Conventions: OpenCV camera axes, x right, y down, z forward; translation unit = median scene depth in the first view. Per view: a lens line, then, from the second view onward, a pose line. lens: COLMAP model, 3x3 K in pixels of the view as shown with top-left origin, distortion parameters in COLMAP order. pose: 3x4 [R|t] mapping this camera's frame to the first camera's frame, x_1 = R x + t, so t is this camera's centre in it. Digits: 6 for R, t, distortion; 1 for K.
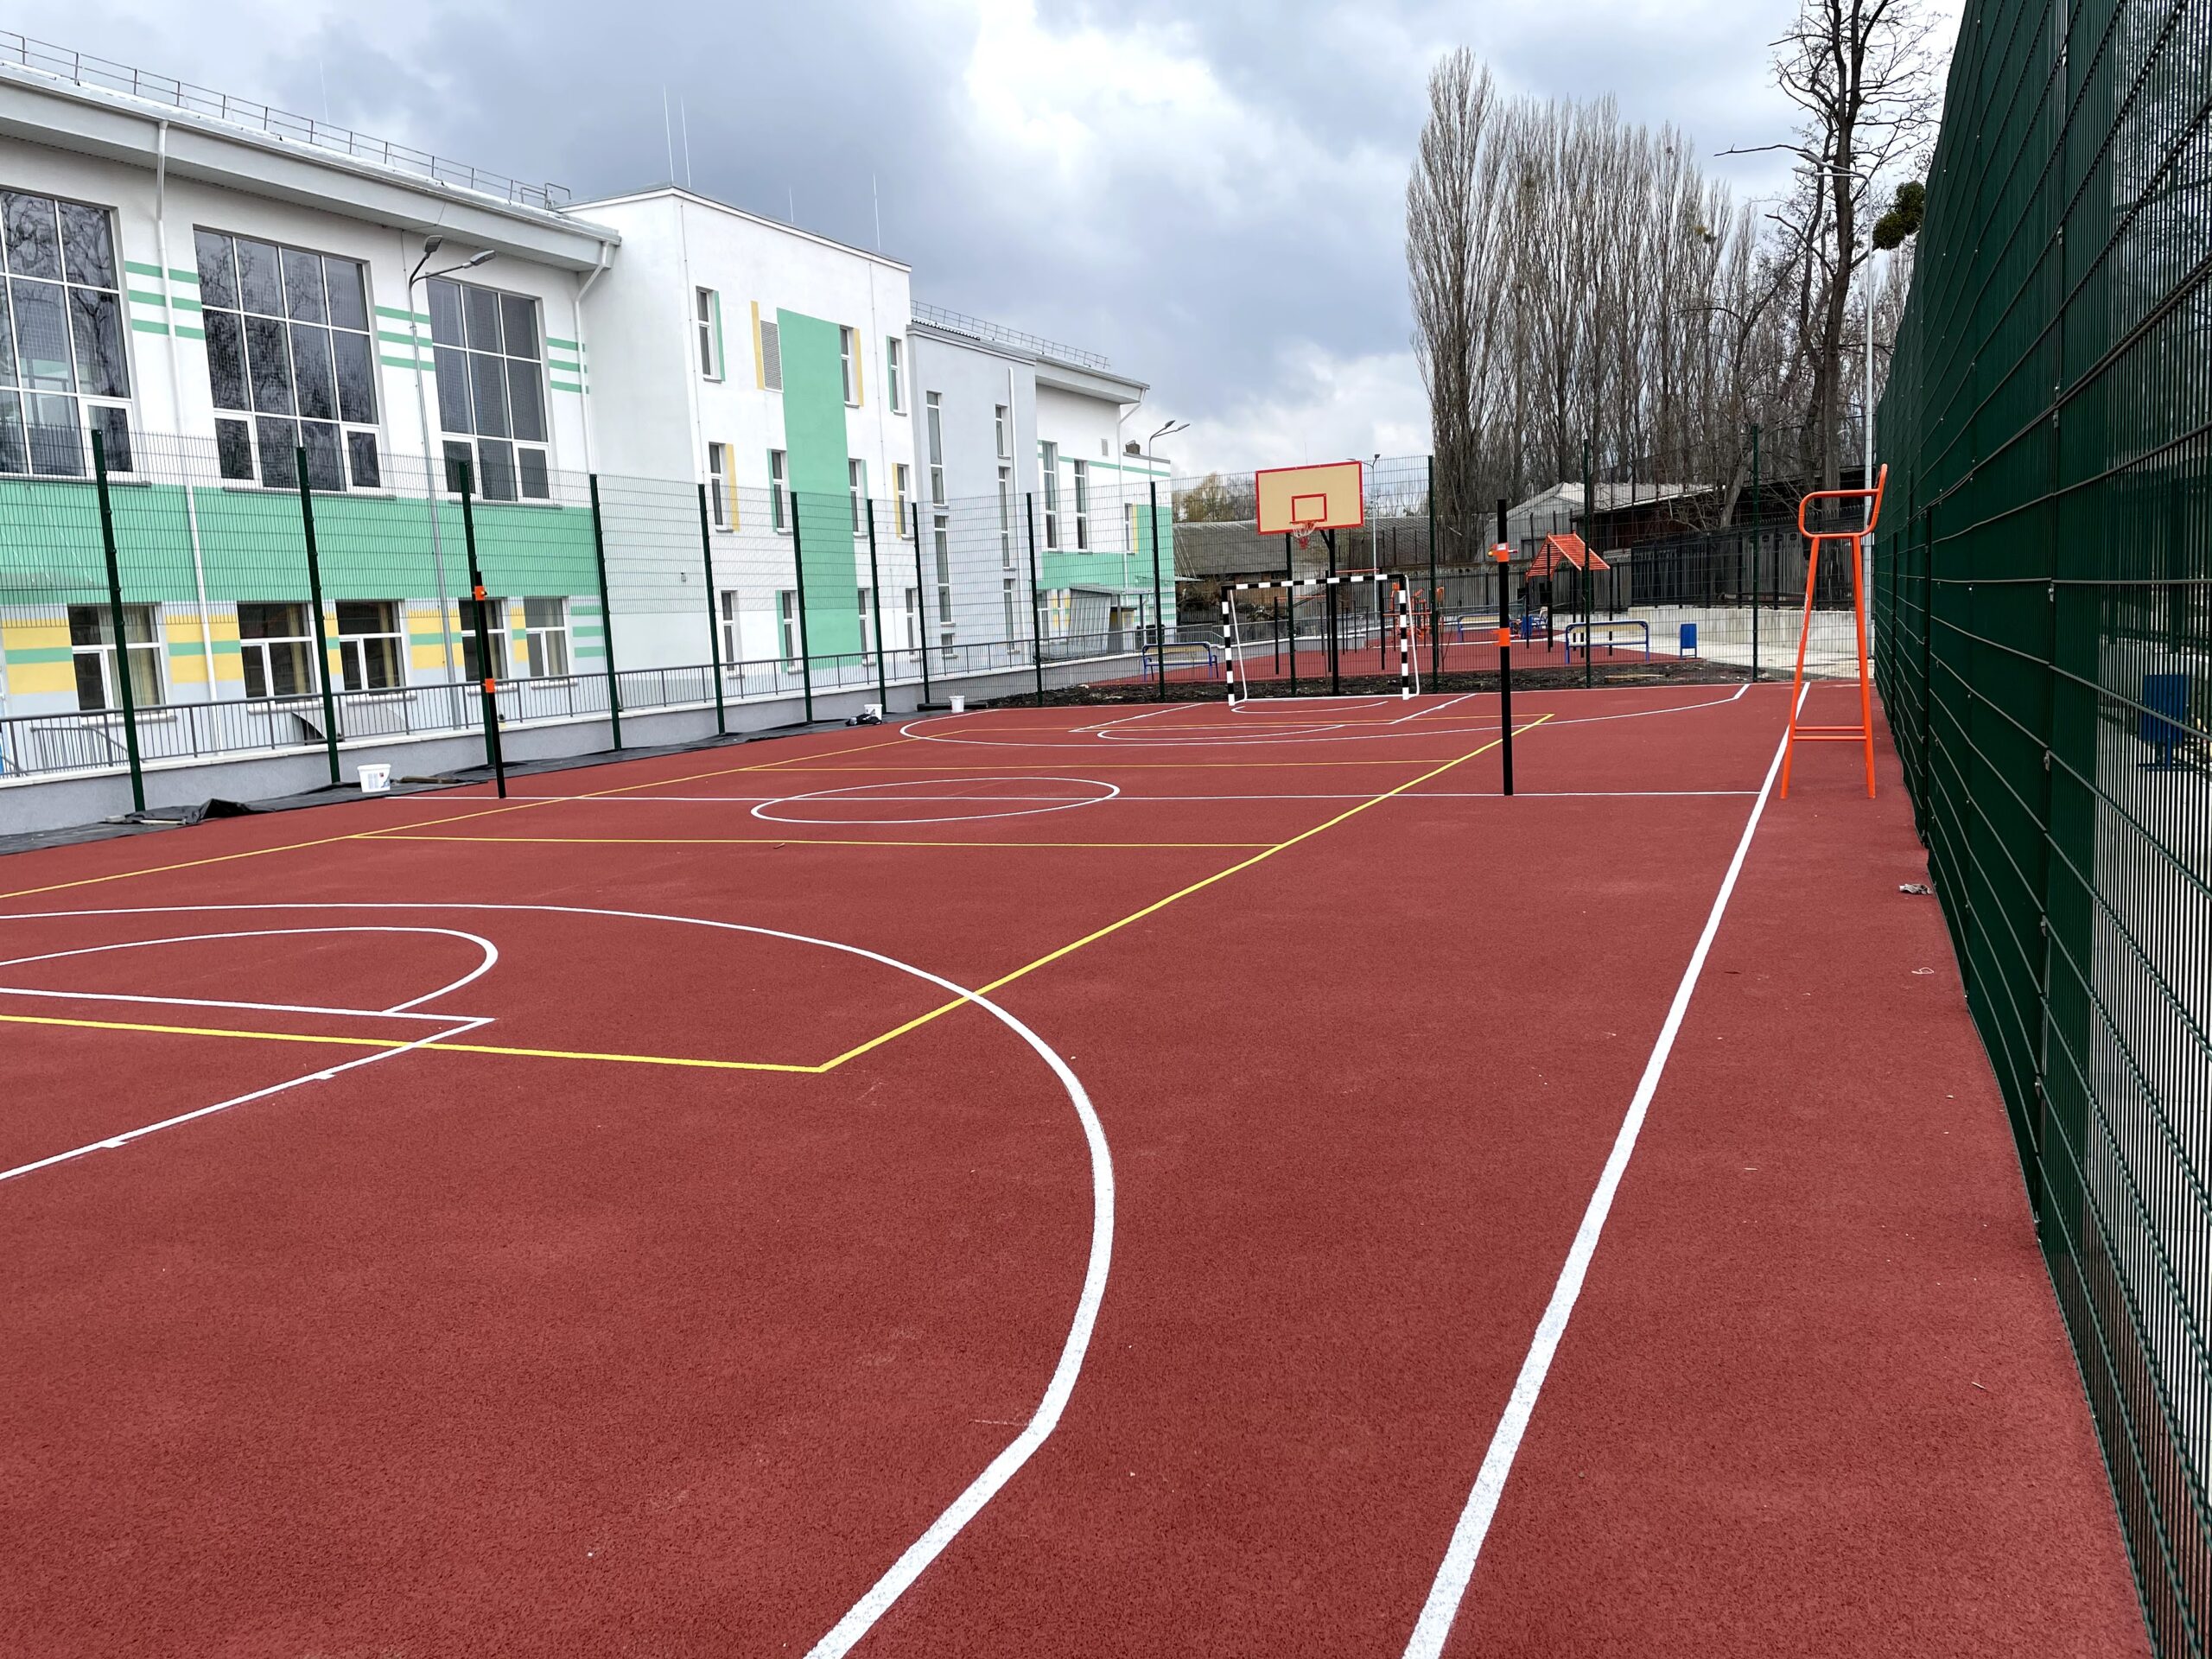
lens RADIAL K [[1688.2, 0, 1026.6], [0, 1688.2, 854.1], [0, 0, 1]] dist [0.076207, -0.102176]
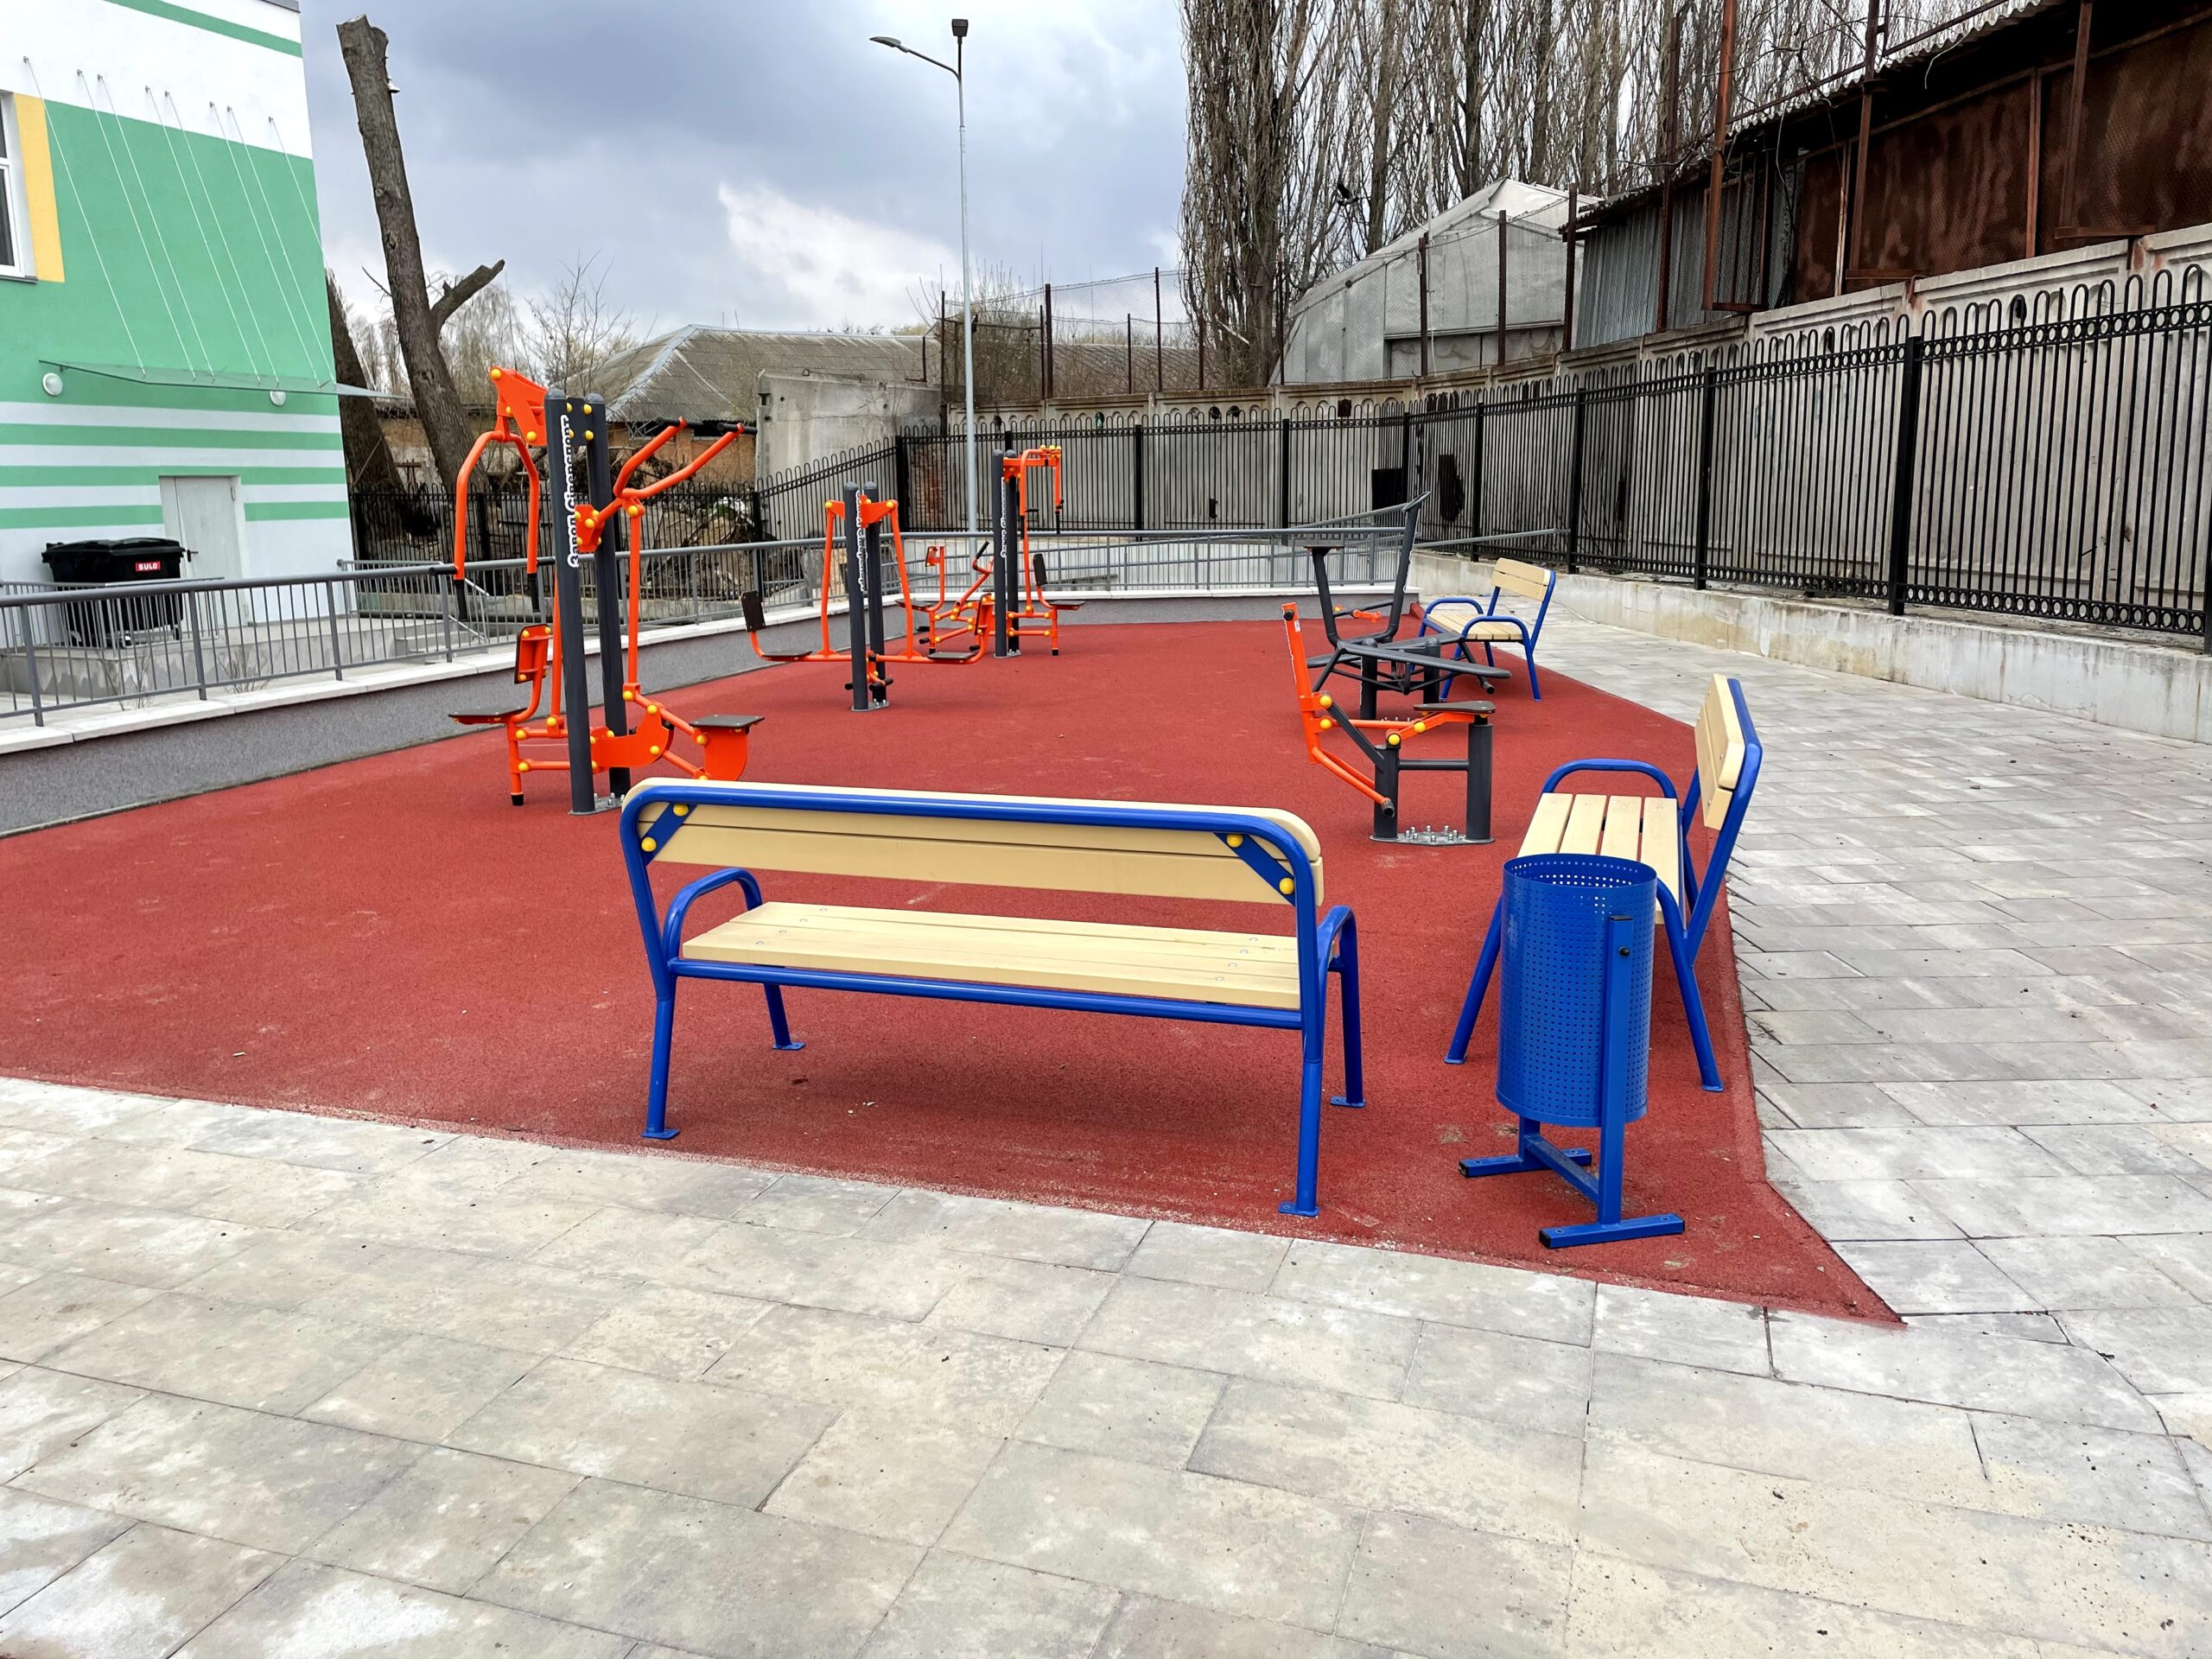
lens RADIAL K [[1688.2, 0, 1099.2], [0, 1688.2, 814.3], [0, 0, 1]] dist [0.076207, -0.102176]
pose [[0.989996, 0.020820, 0.139551, 0.163470], [-0.028393, 0.998217, 0.052495, -0.091073], [-0.138210, -0.055932, 0.988822, 0.581399]]
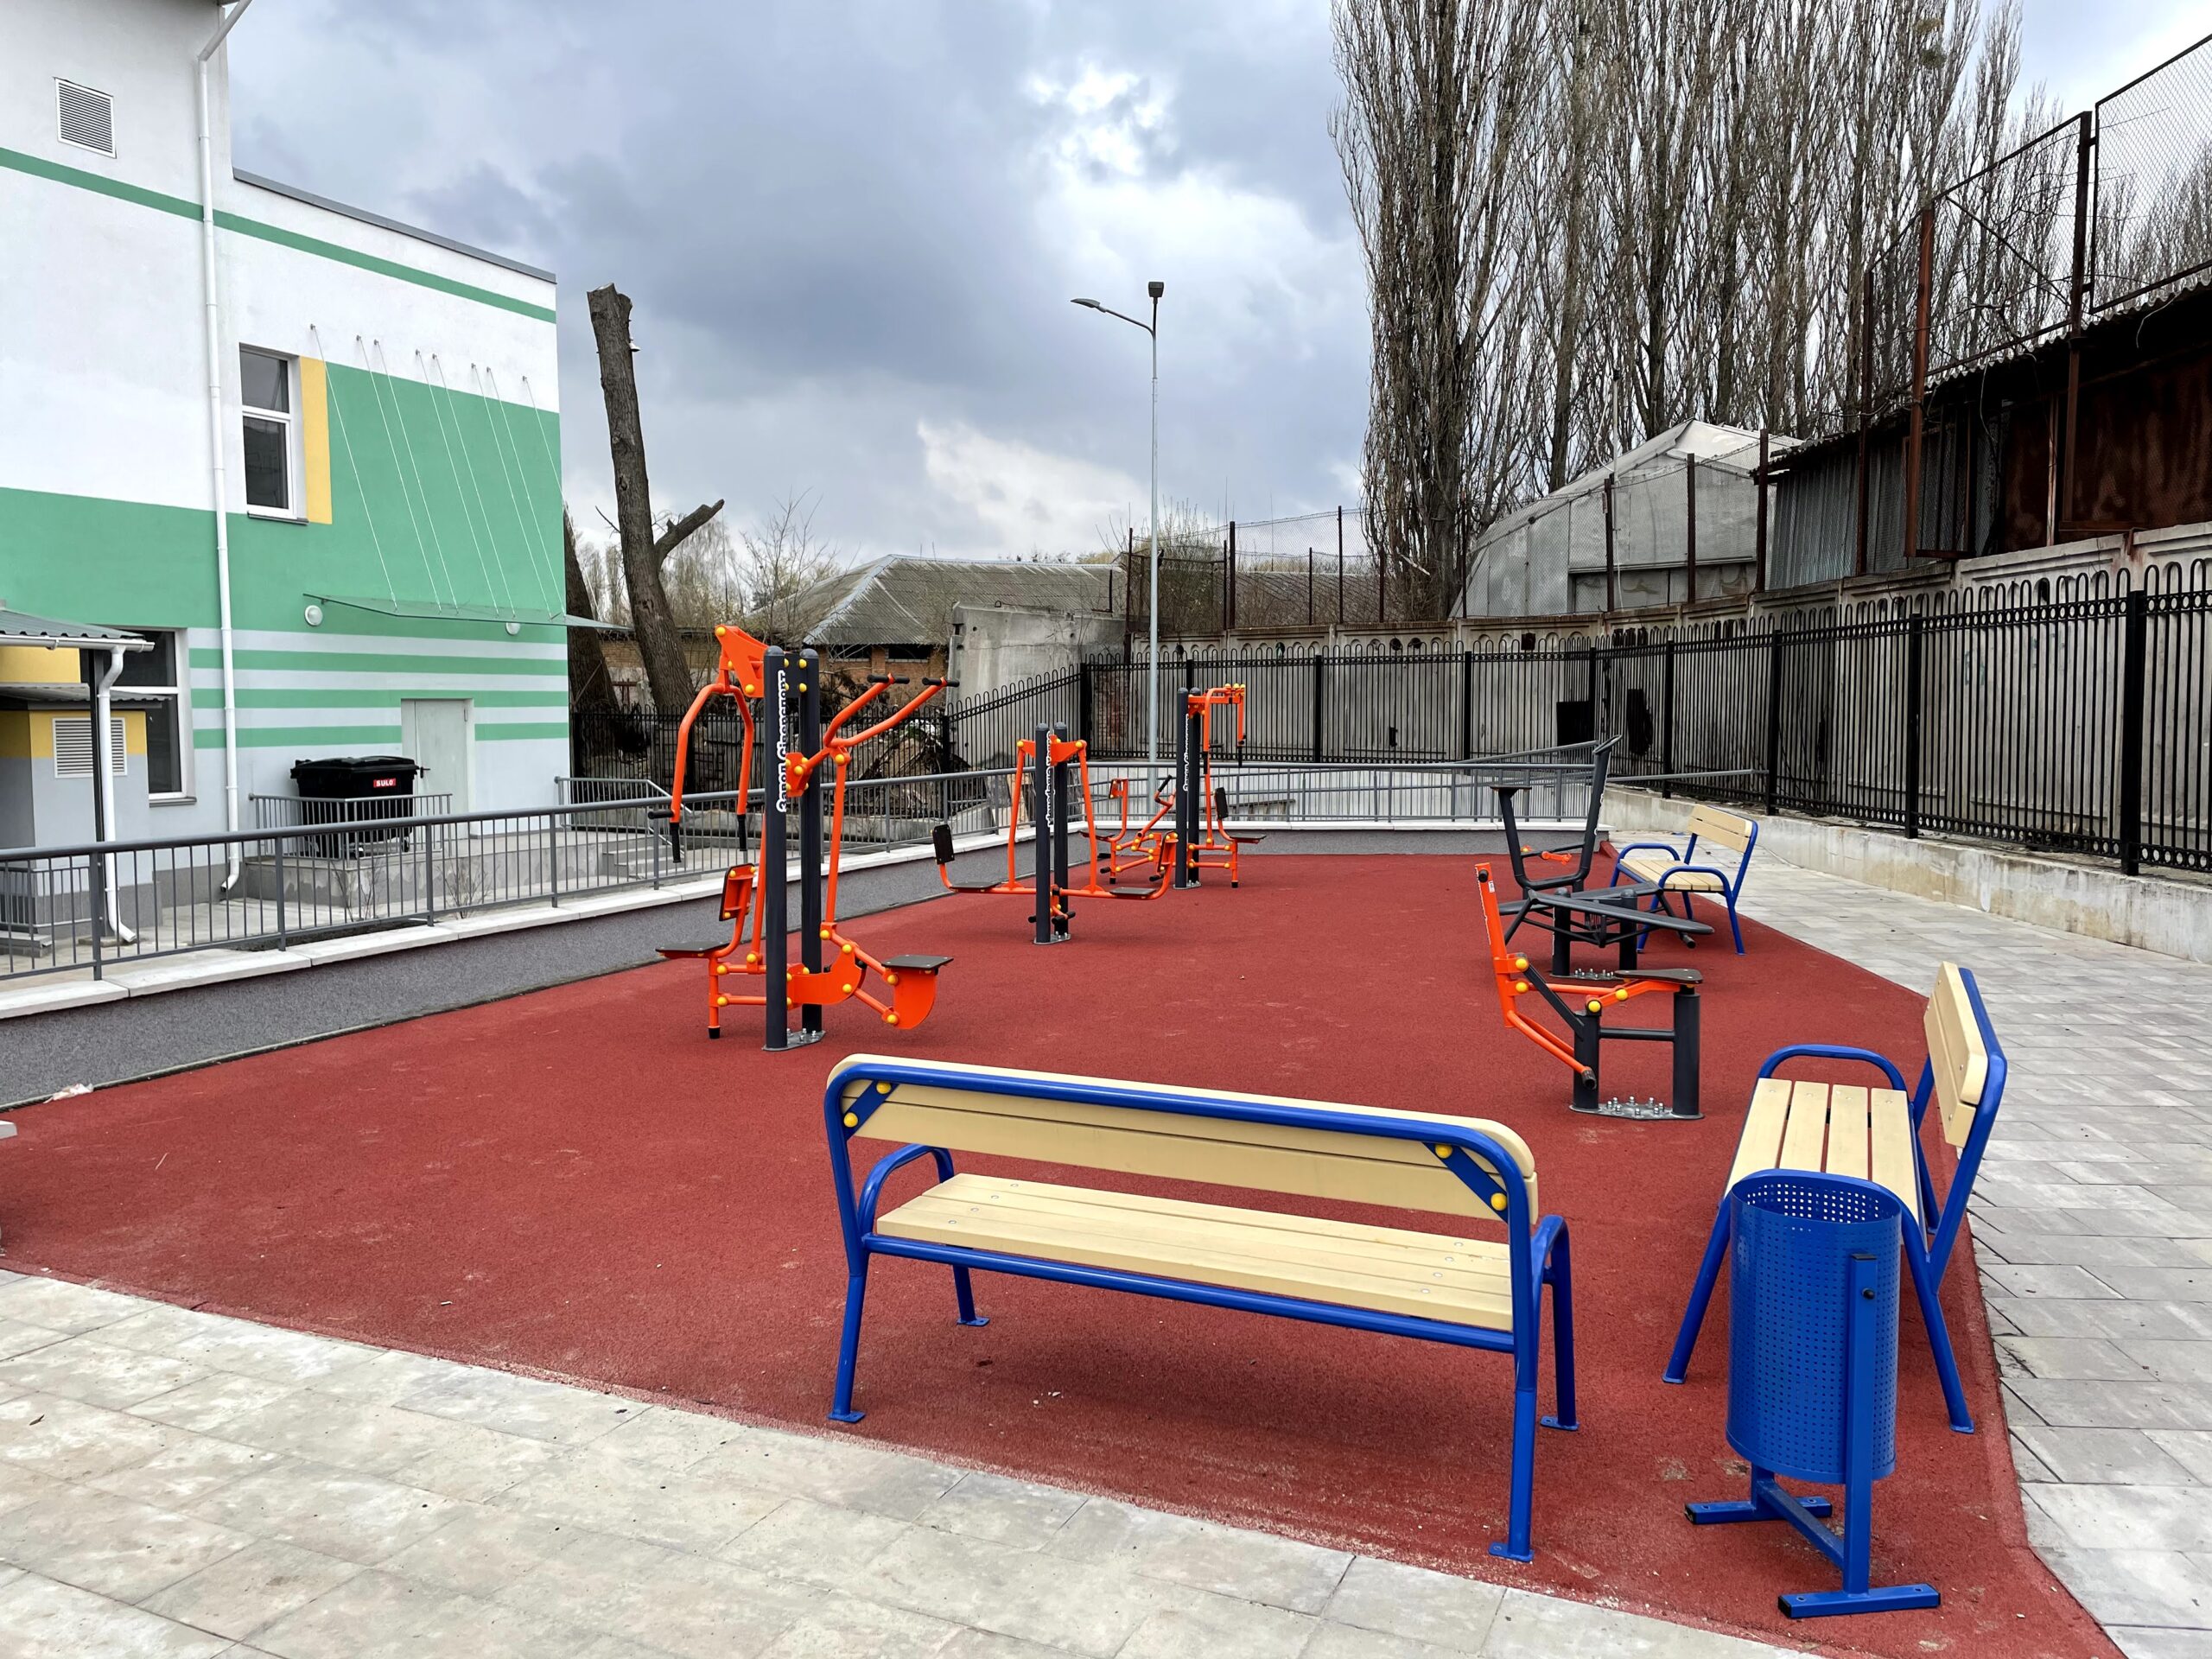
lens RADIAL K [[1688.2, 0, 1090.8], [0, 1688.2, 814.9], [0, 0, 1]] dist [0.076207, -0.102176]
pose [[0.997990, 0.056341, 0.029005, 0.162517], [-0.054273, 0.996226, -0.067735, -0.093197], [-0.032712, 0.066025, 0.997282, 0.581281]]
